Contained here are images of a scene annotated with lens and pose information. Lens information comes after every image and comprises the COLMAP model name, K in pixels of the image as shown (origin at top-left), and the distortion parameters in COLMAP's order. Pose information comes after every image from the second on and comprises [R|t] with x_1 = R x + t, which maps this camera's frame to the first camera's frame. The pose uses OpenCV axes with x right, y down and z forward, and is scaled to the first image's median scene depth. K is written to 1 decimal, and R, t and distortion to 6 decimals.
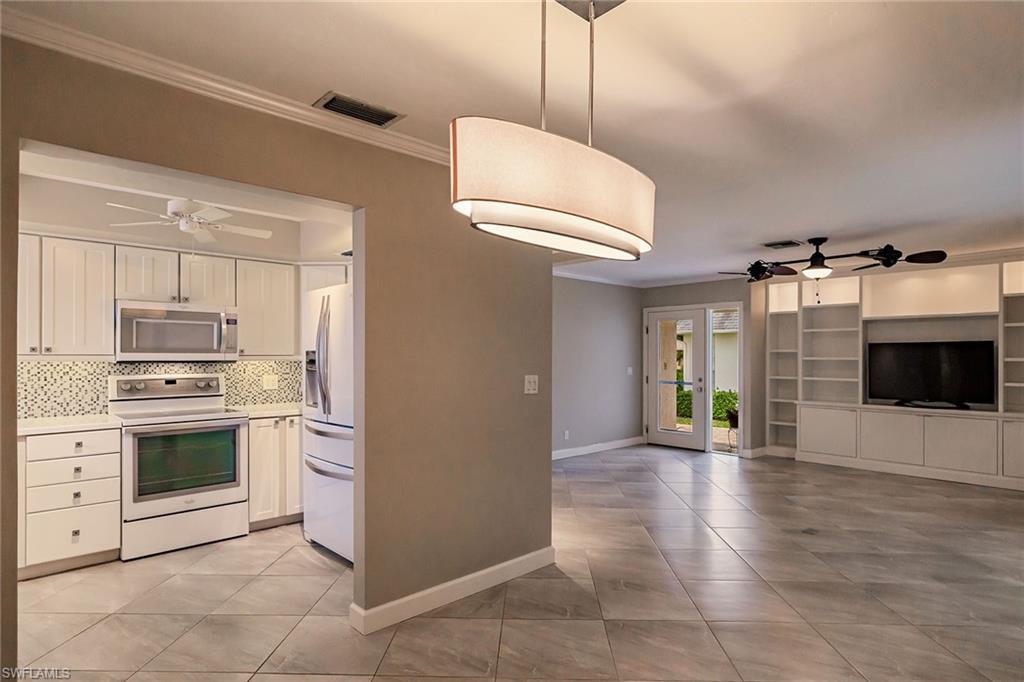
lens RADIAL K [[538.7, 0, 516.5], [0, 538.7, 345.0], [0, 0, 1]] dist [0.003465, 0.001050]
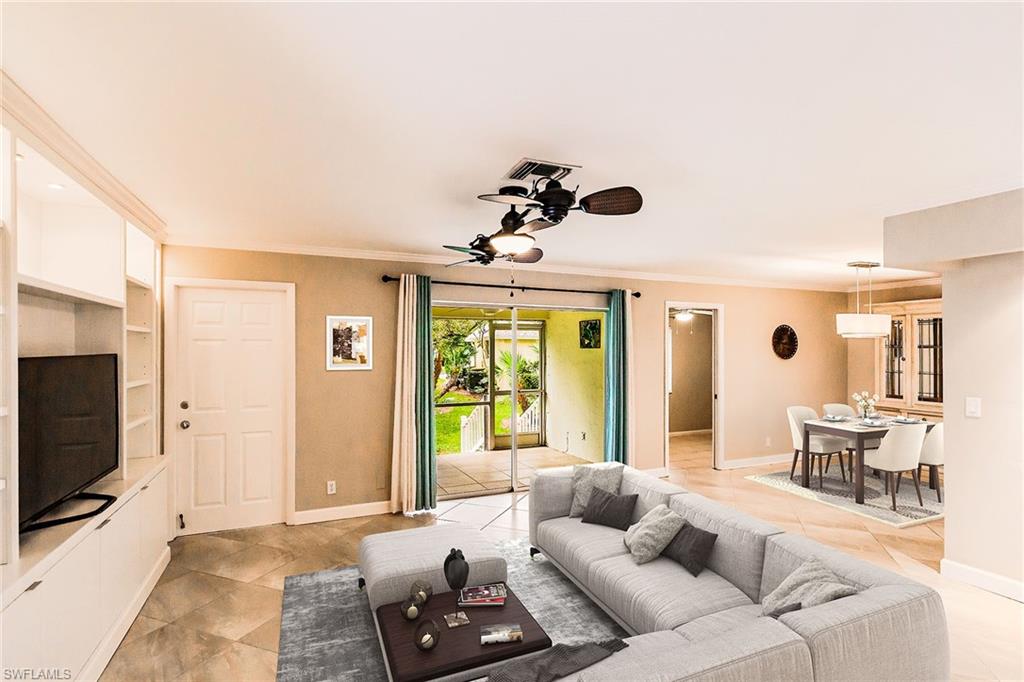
lens RADIAL K [[504.0, 0, 517.4], [0, 504.0, 348.0], [0, 0, 1]] dist [0.001422, 0.000436]
pose [[-0.945119, -0.001437, 0.326723, 0.292942], [-0.008684, 0.999748, -0.020724, -0.006168], [-0.326610, -0.022424, -0.944893, 1.219478]]
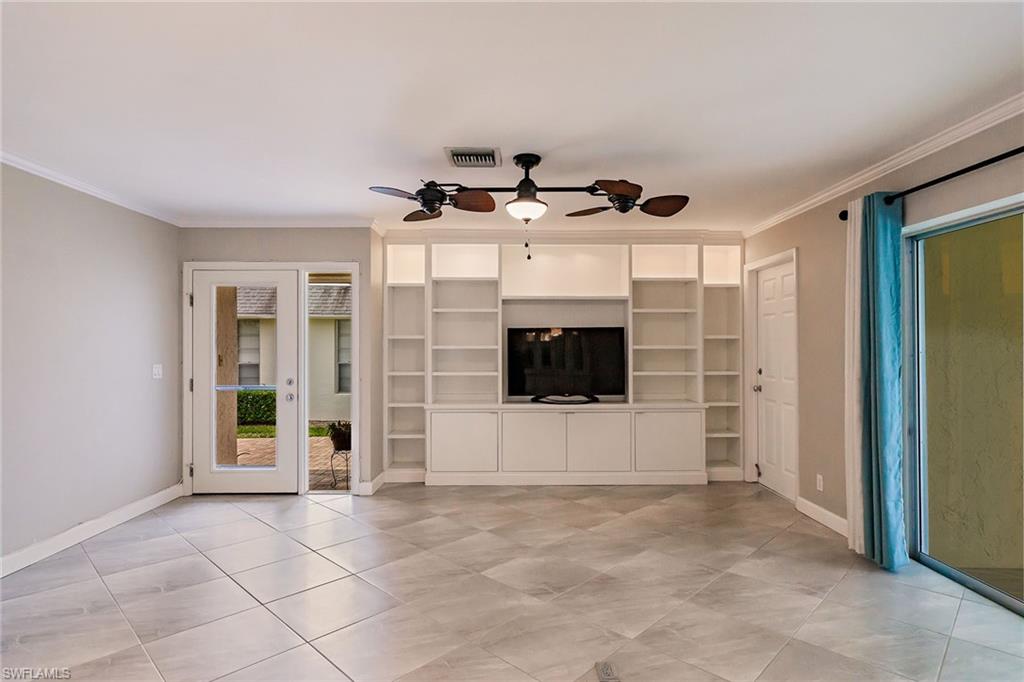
lens RADIAL K [[538.7, 0, 516.5], [0, 538.7, 345.0], [0, 0, 1]] dist [0.003465, 0.001050]
pose [[0.672410, 0.001435, 0.740177, 0.062578], [-0.012341, 0.999881, 0.009272, 0.015049], [-0.740076, -0.015369, 0.672348, 0.460924]]
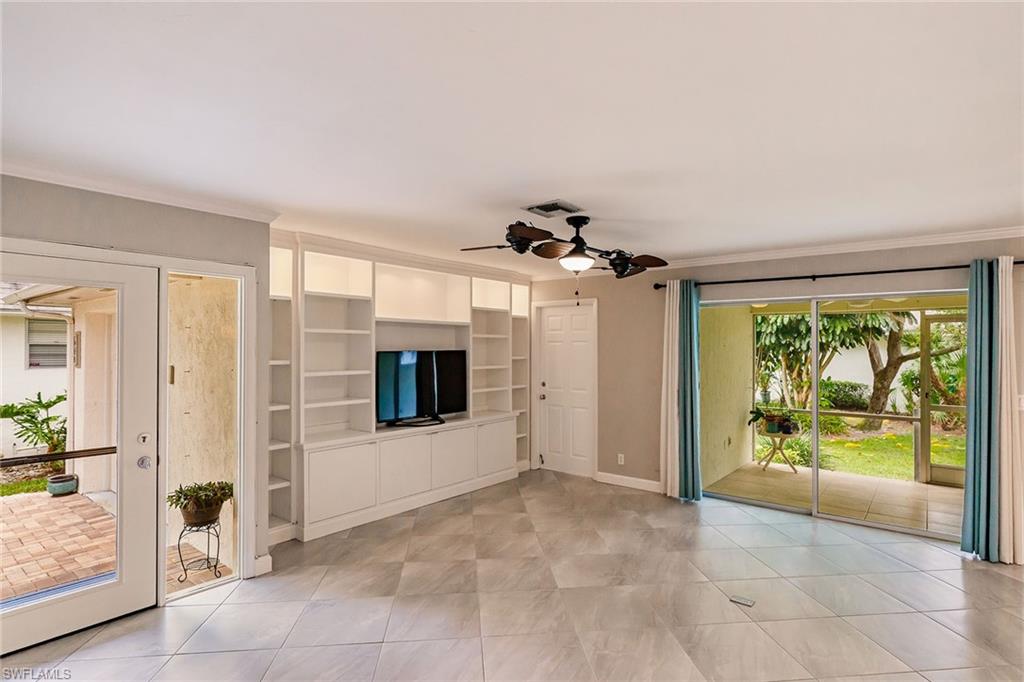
lens RADIAL K [[524.1, 0, 514.5], [0, 524.1, 345.4], [0, 0, 1]] dist [-0.001444, -0.000190]
pose [[-0.138543, 0.000732, 0.990356, -0.115228], [-0.023281, 0.999721, -0.003995, -0.013690], [-0.990083, -0.023610, -0.138488, 0.942605]]
